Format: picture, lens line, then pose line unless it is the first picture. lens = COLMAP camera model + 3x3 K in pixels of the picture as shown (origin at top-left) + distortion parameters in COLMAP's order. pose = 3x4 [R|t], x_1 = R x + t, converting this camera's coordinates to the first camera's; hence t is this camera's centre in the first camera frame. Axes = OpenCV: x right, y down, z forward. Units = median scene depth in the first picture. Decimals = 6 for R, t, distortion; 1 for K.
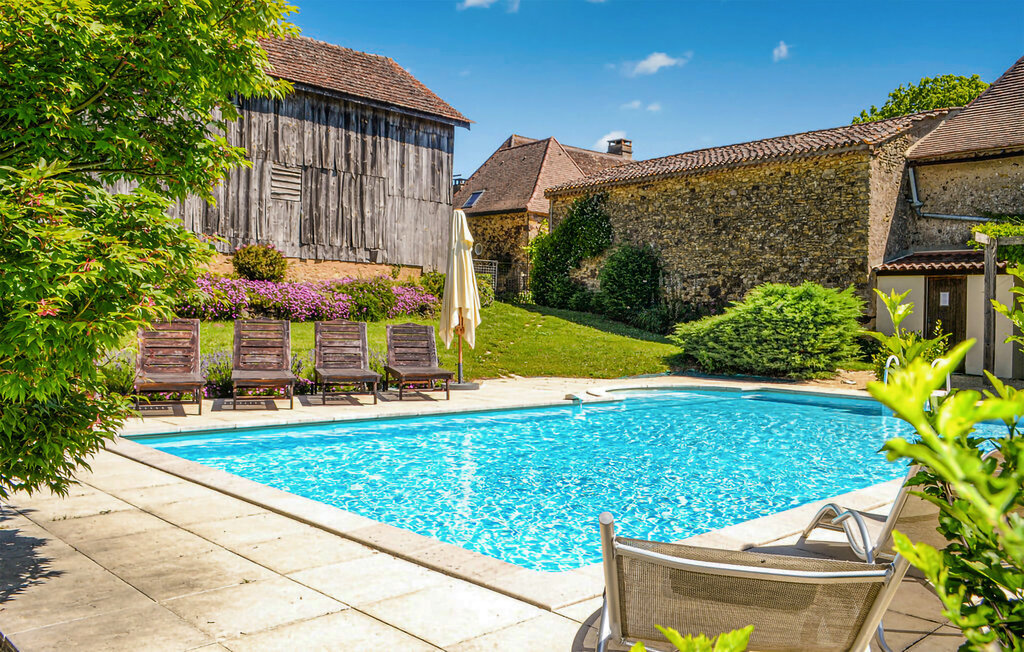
lens RADIAL K [[855.4, 0, 516.2], [0, 855.4, 316.9], [0, 0, 1]] dist [0.005656, -0.005949]
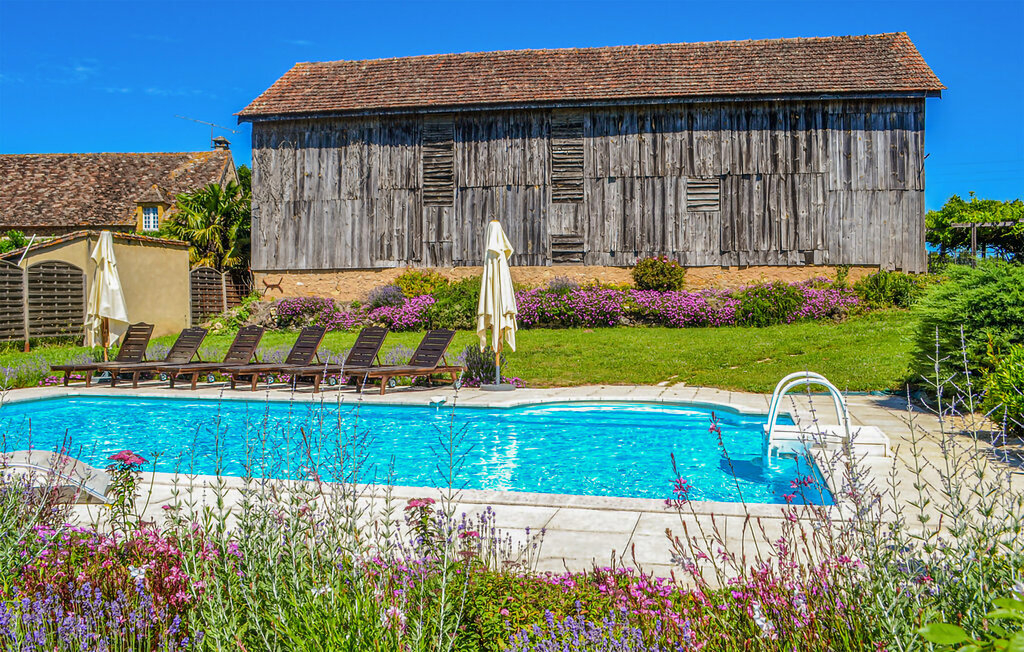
lens RADIAL K [[855.4, 0, 516.1], [0, 855.4, 335.3], [0, 0, 1]] dist [0.005656, -0.005949]
pose [[0.630416, 0.002264, -0.776254, 0.375086], [0.010894, 0.999871, 0.011764, -0.000321], [0.776181, -0.015873, 0.630310, 0.156907]]
